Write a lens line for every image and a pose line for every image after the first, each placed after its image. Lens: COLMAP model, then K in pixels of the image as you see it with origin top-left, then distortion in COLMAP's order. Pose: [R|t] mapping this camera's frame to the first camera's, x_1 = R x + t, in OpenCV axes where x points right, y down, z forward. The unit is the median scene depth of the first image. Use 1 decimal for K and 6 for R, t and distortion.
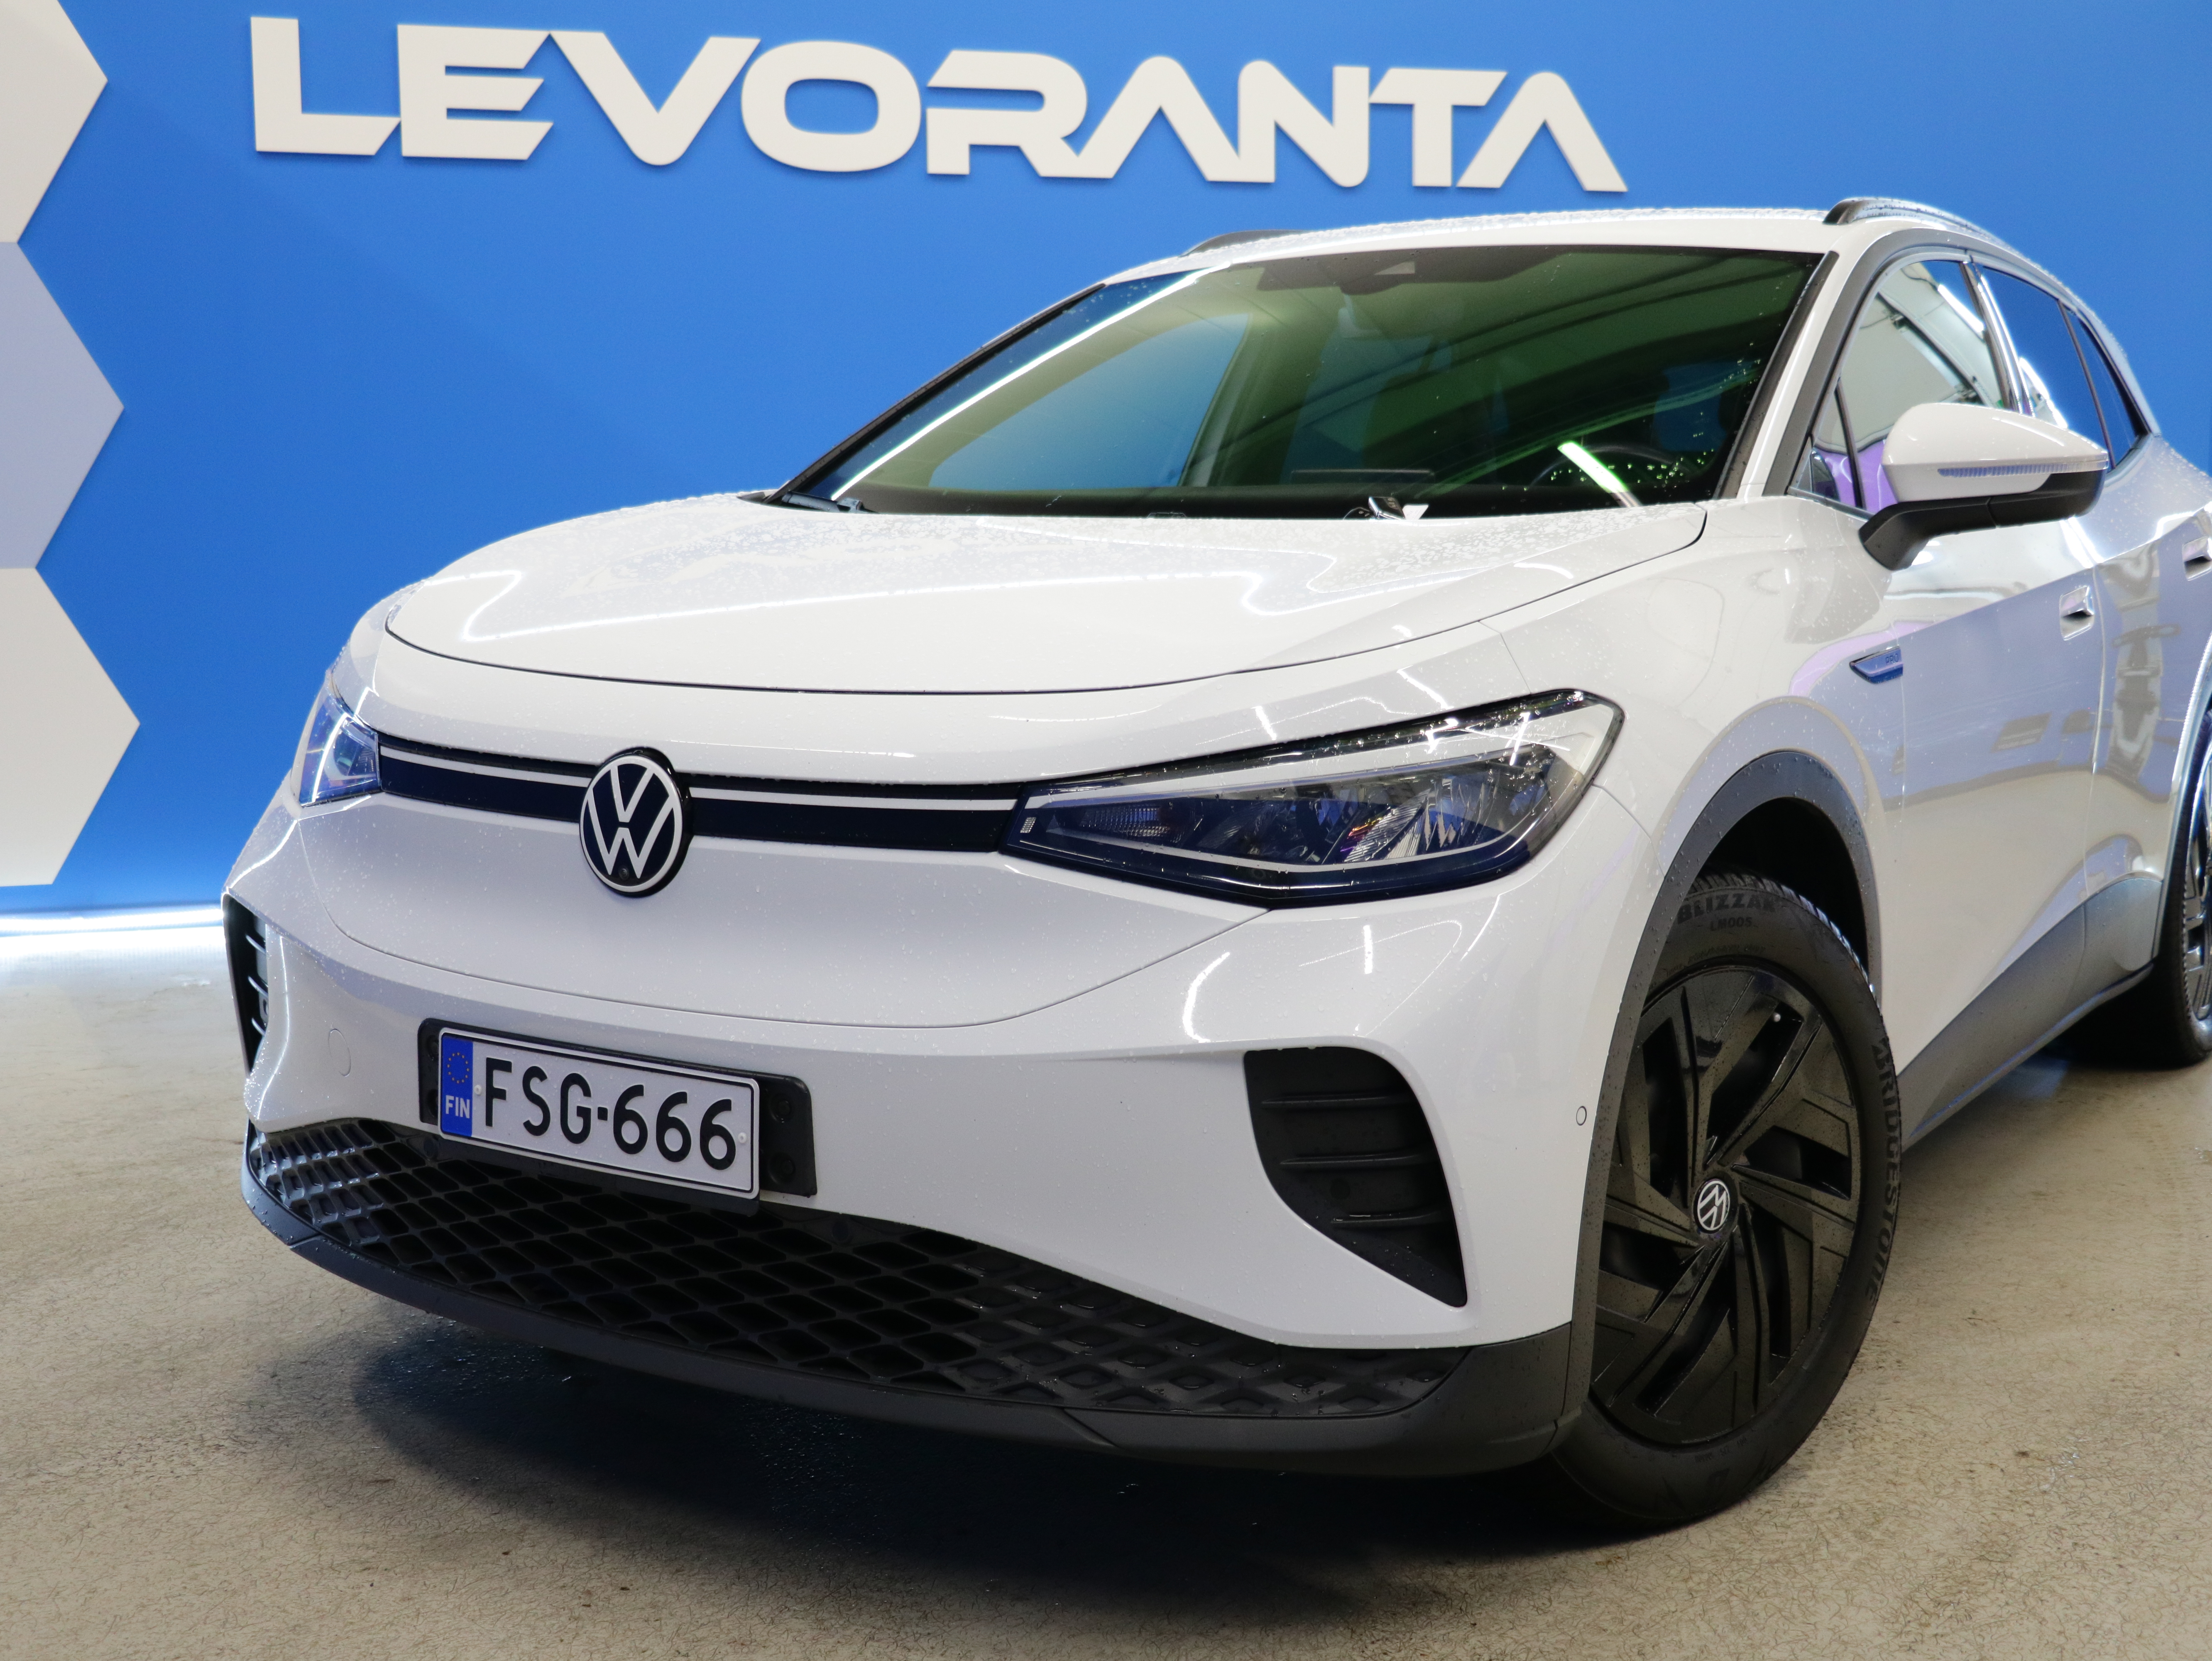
lens RADIAL K [[2575.5, 0, 1097.4], [0, 2575.5, 827.2], [0, 0, 1]] dist [-0.005945, 0.000000]
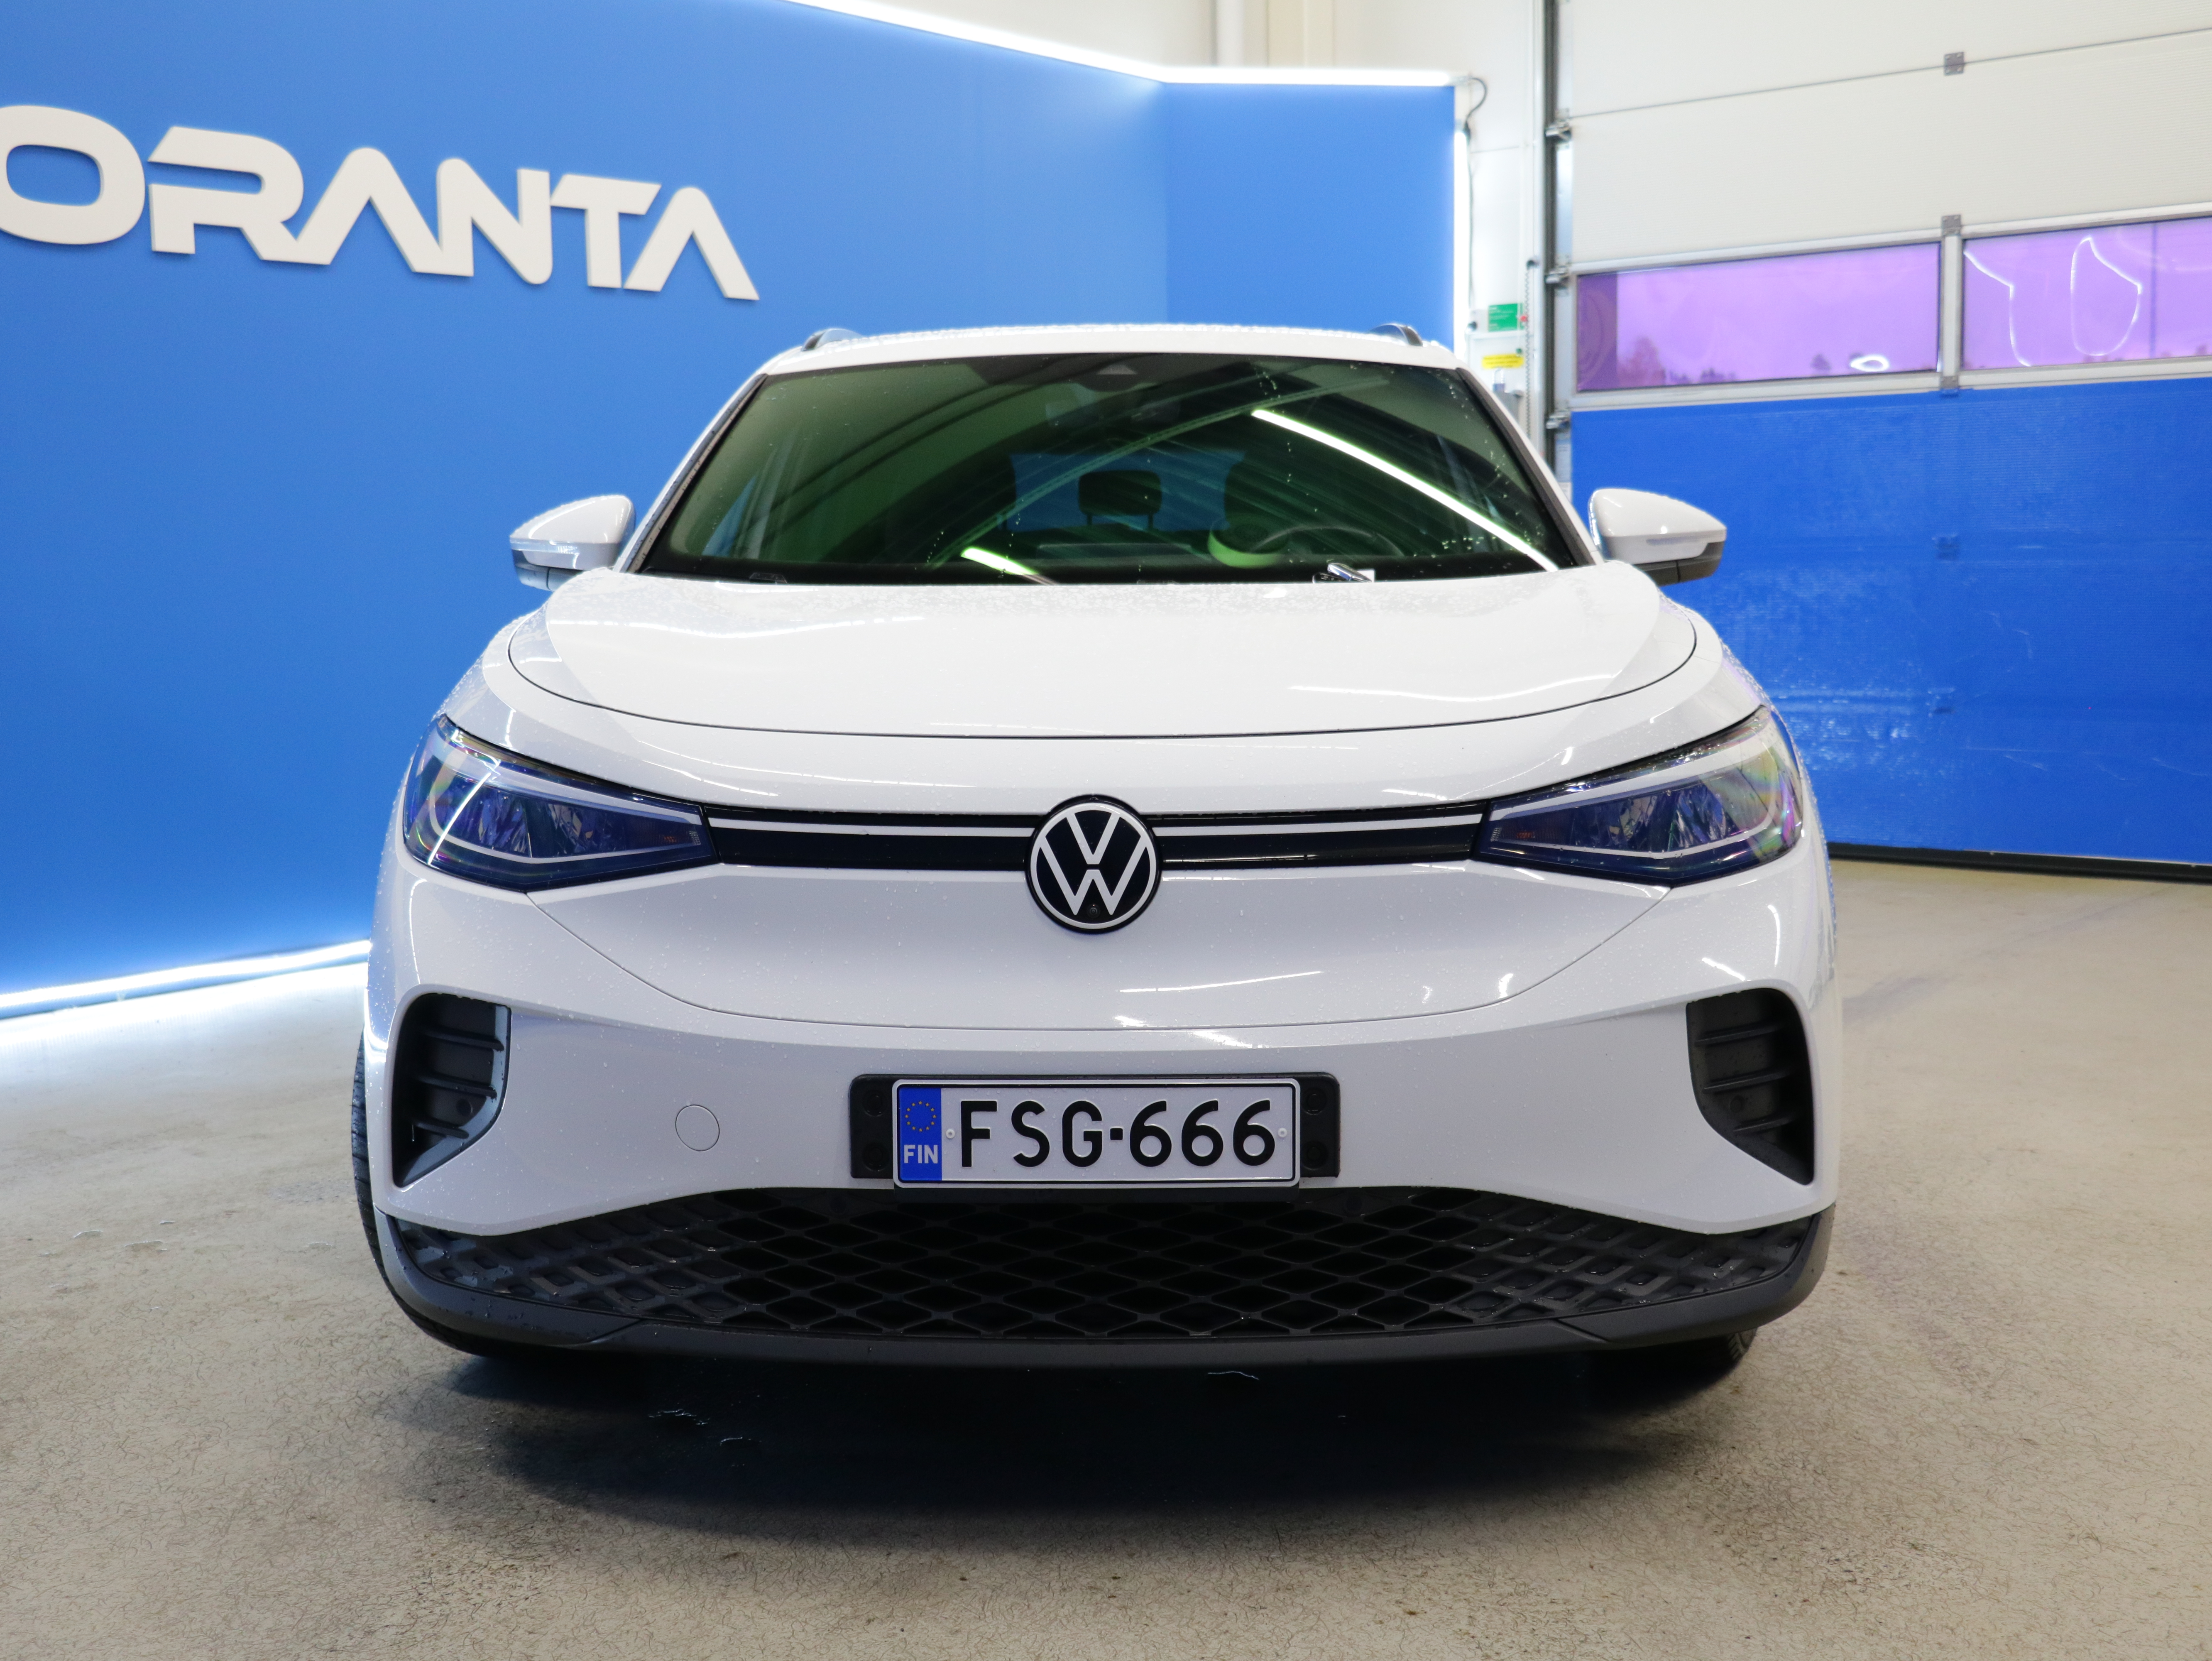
lens RADIAL K [[2459.3, 0, 1106.5], [0, 2459.3, 836.0], [0, 0, 1]] dist [-0.024555, 0.000000]
pose [[0.853220, -0.066694, 0.517269, -0.706969], [0.079939, 0.996794, -0.003336, -0.009906], [-0.515388, 0.044196, 0.855817, 0.113475]]
